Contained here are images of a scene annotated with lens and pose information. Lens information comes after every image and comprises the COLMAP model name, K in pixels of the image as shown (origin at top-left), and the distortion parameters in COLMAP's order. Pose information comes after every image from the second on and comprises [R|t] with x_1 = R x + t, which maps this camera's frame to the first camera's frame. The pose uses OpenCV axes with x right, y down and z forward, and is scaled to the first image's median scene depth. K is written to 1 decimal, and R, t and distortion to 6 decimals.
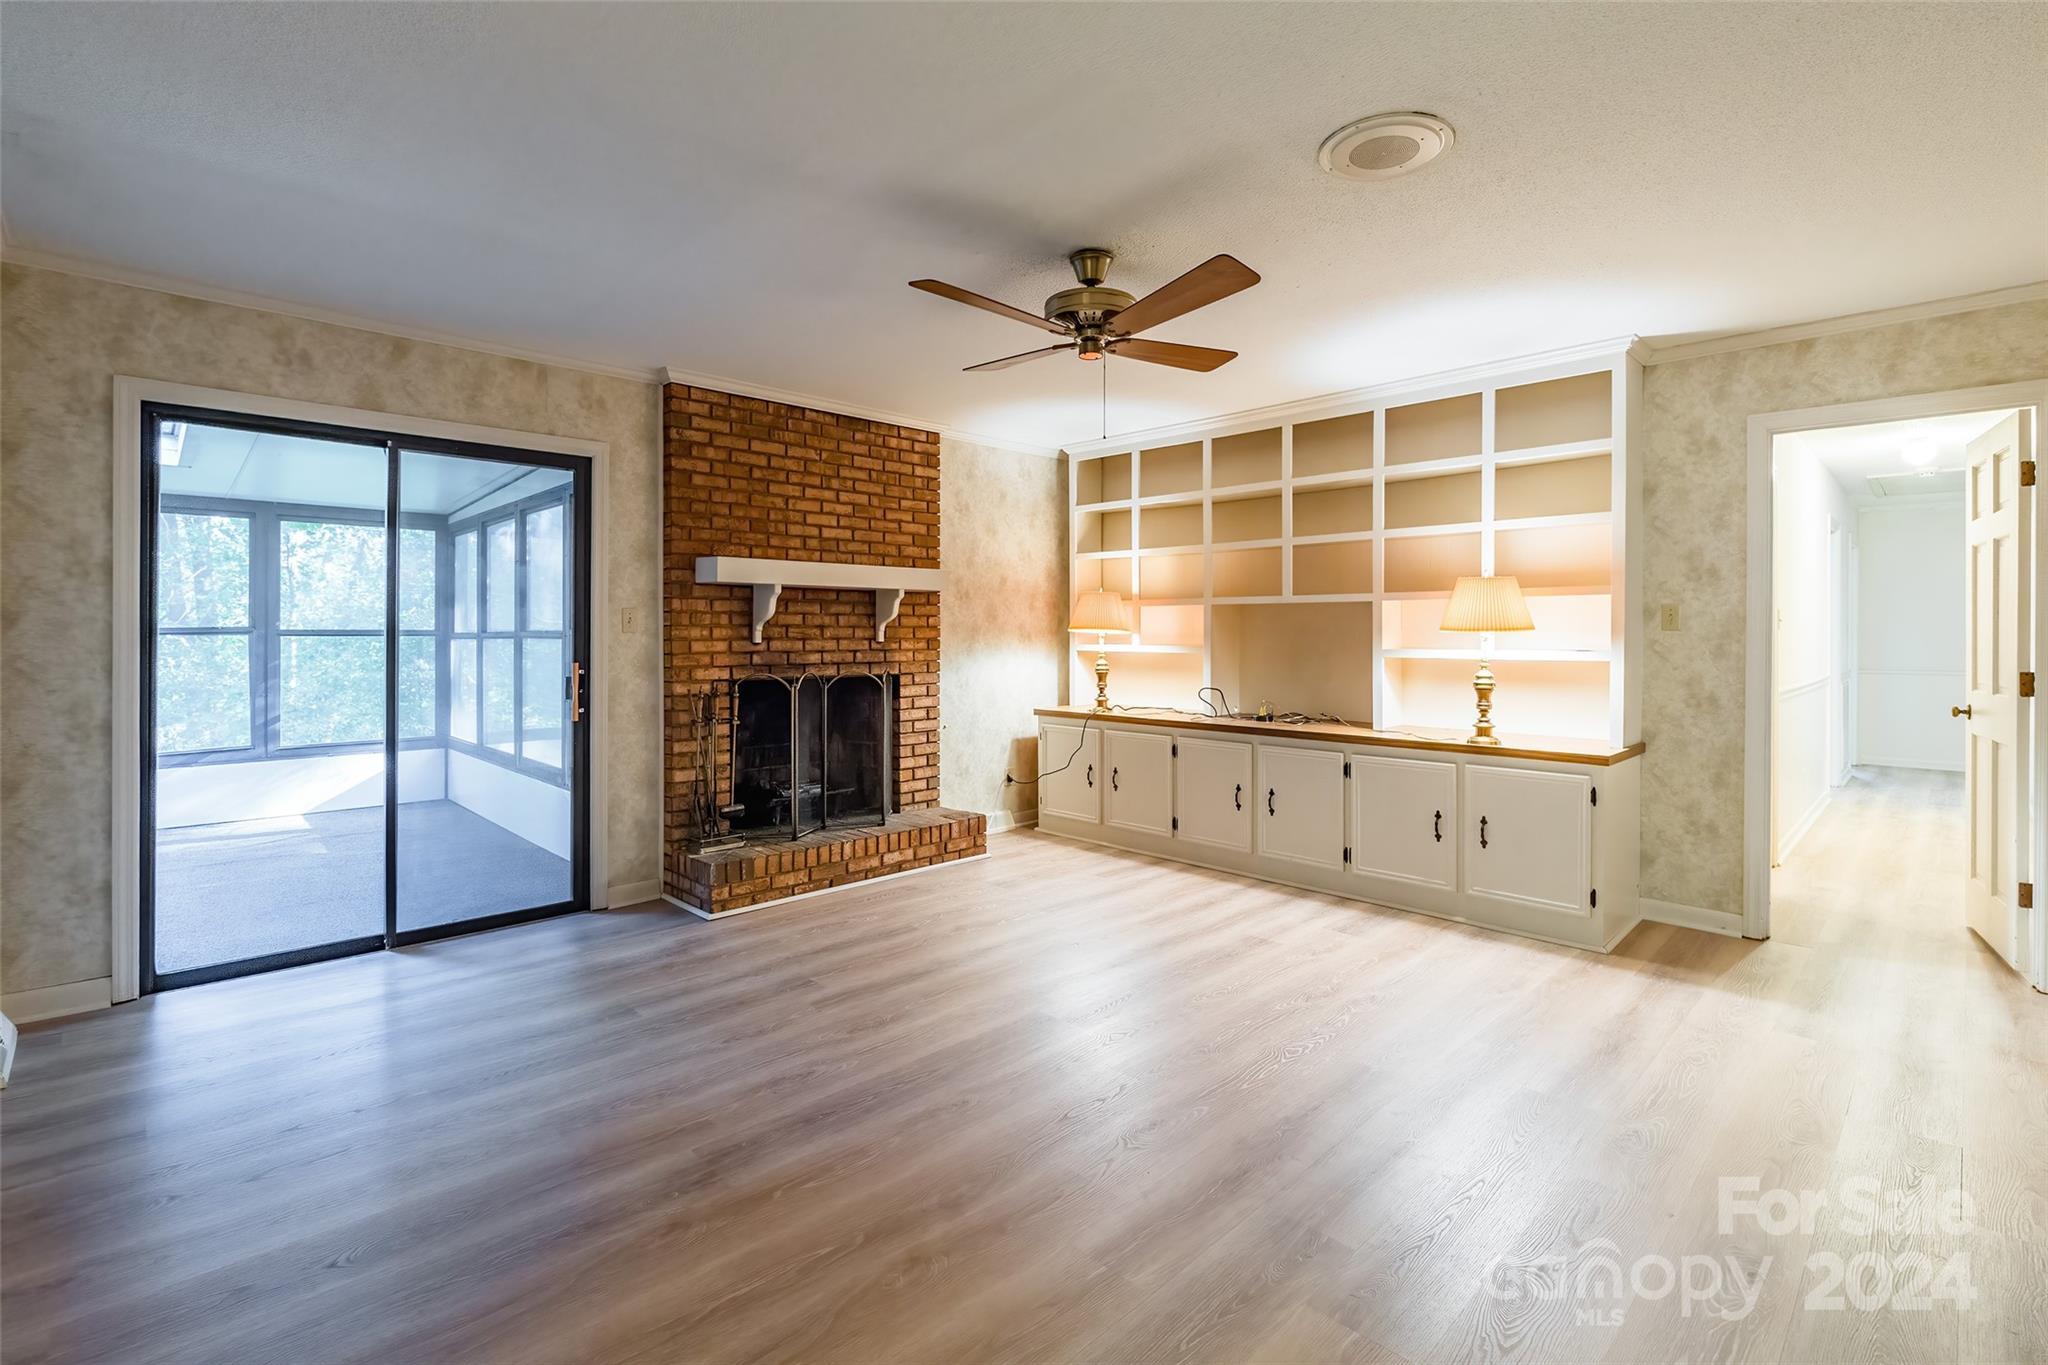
lens RADIAL K [[945.0, 0, 1027.1], [0, 945.0, 640.9], [0, 0, 1]] dist [-0.008111, 0.000985]
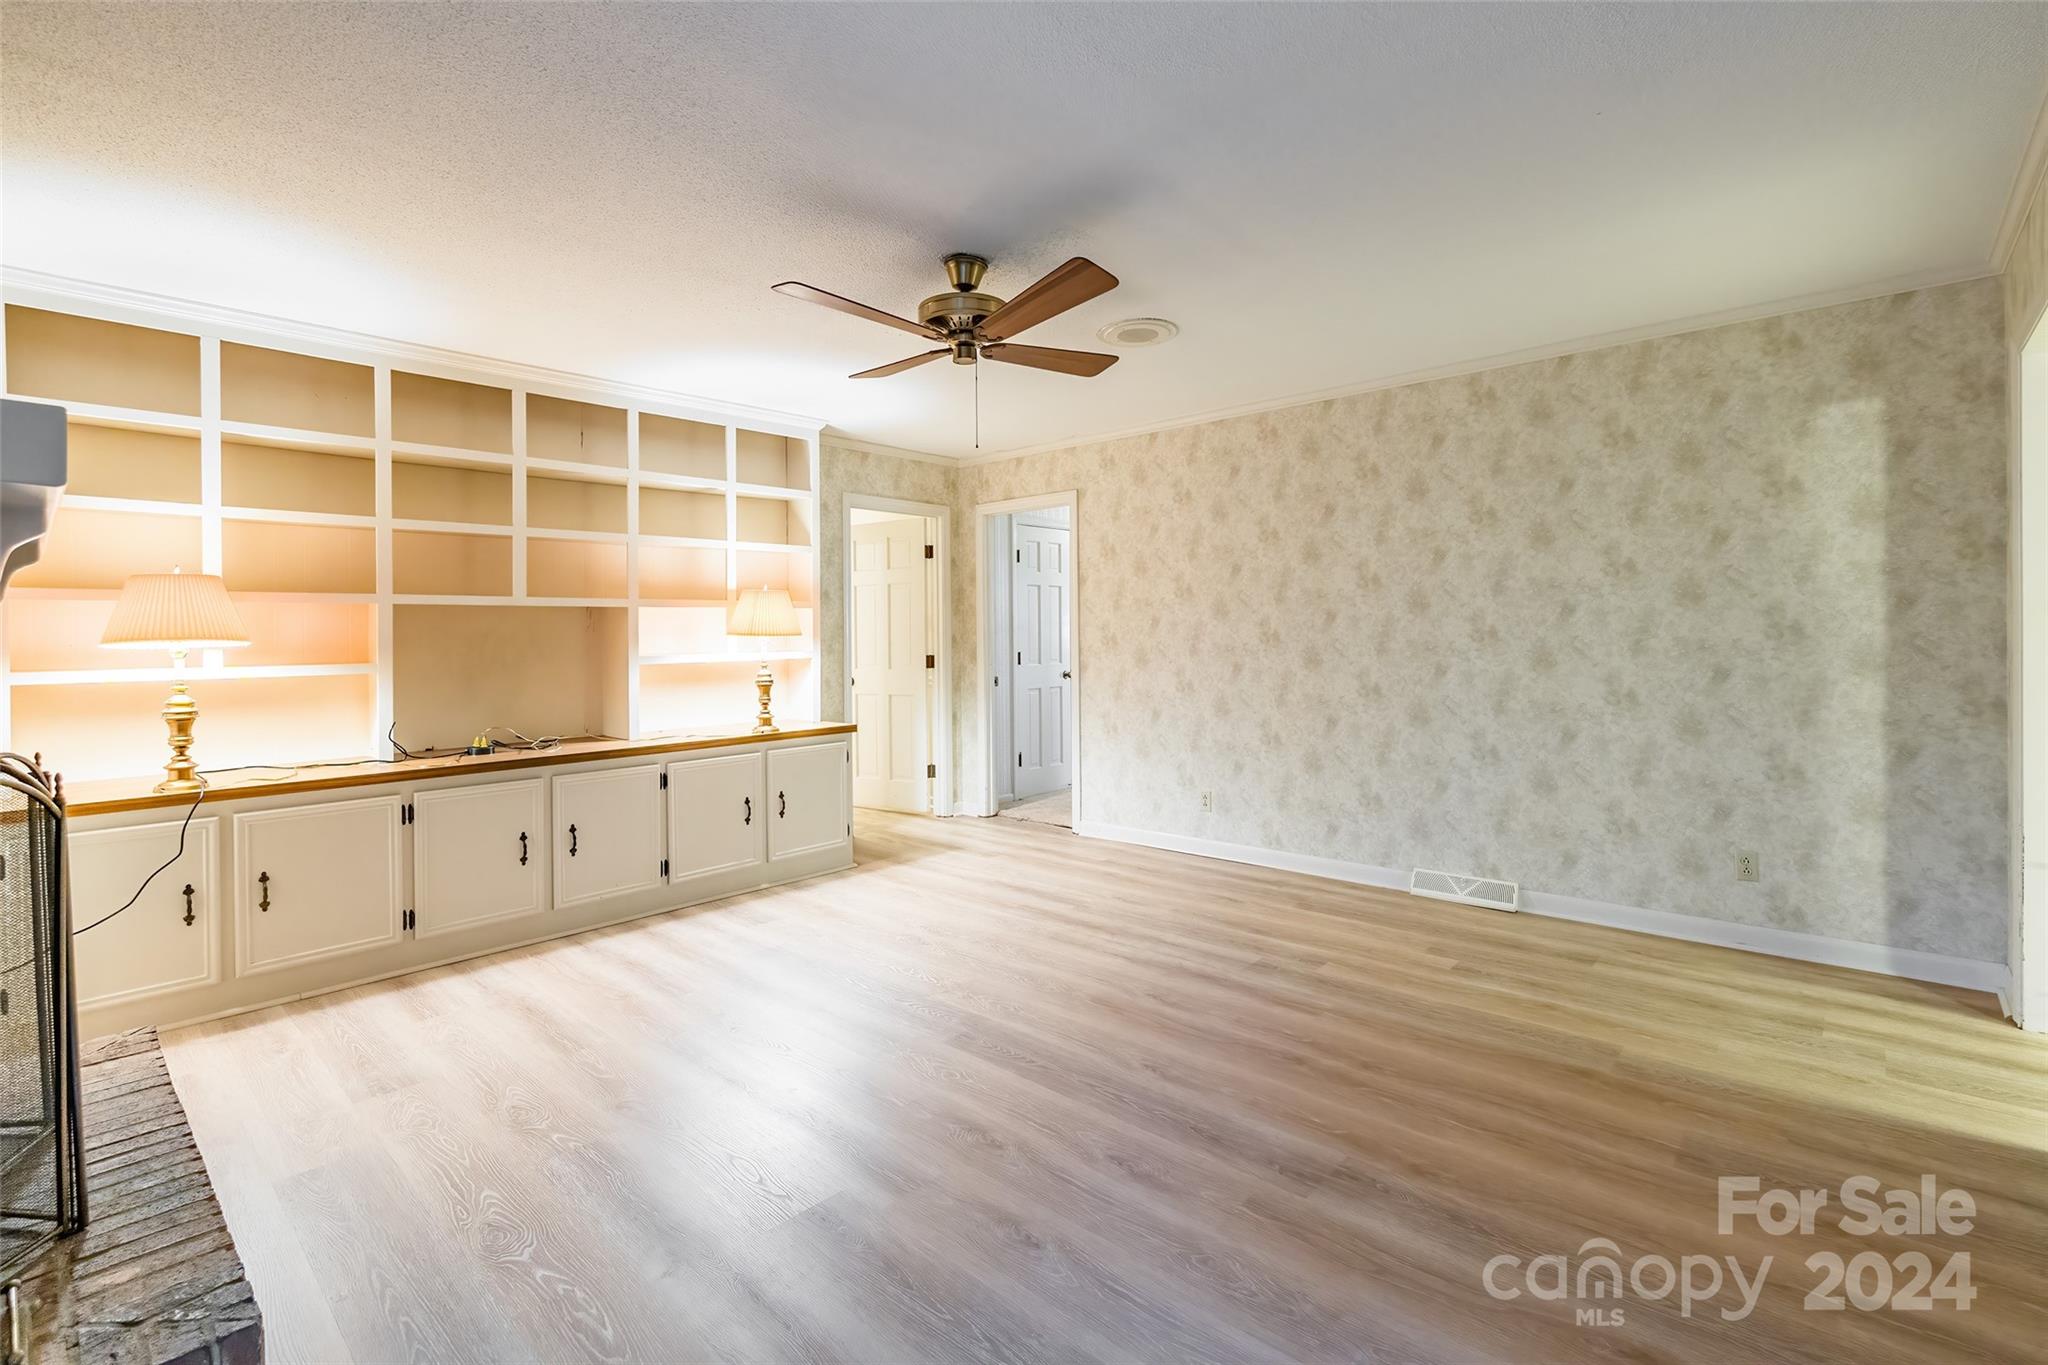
lens RADIAL K [[945.0, 0, 1027.1], [0, 945.0, 640.9], [0, 0, 1]] dist [-0.008111, 0.000985]
pose [[-0.067142, -0.006067, 0.997725, -0.404823], [0.024038, 0.999681, 0.007696, -0.003195], [-0.997454, 0.024500, -0.066975, 0.429419]]
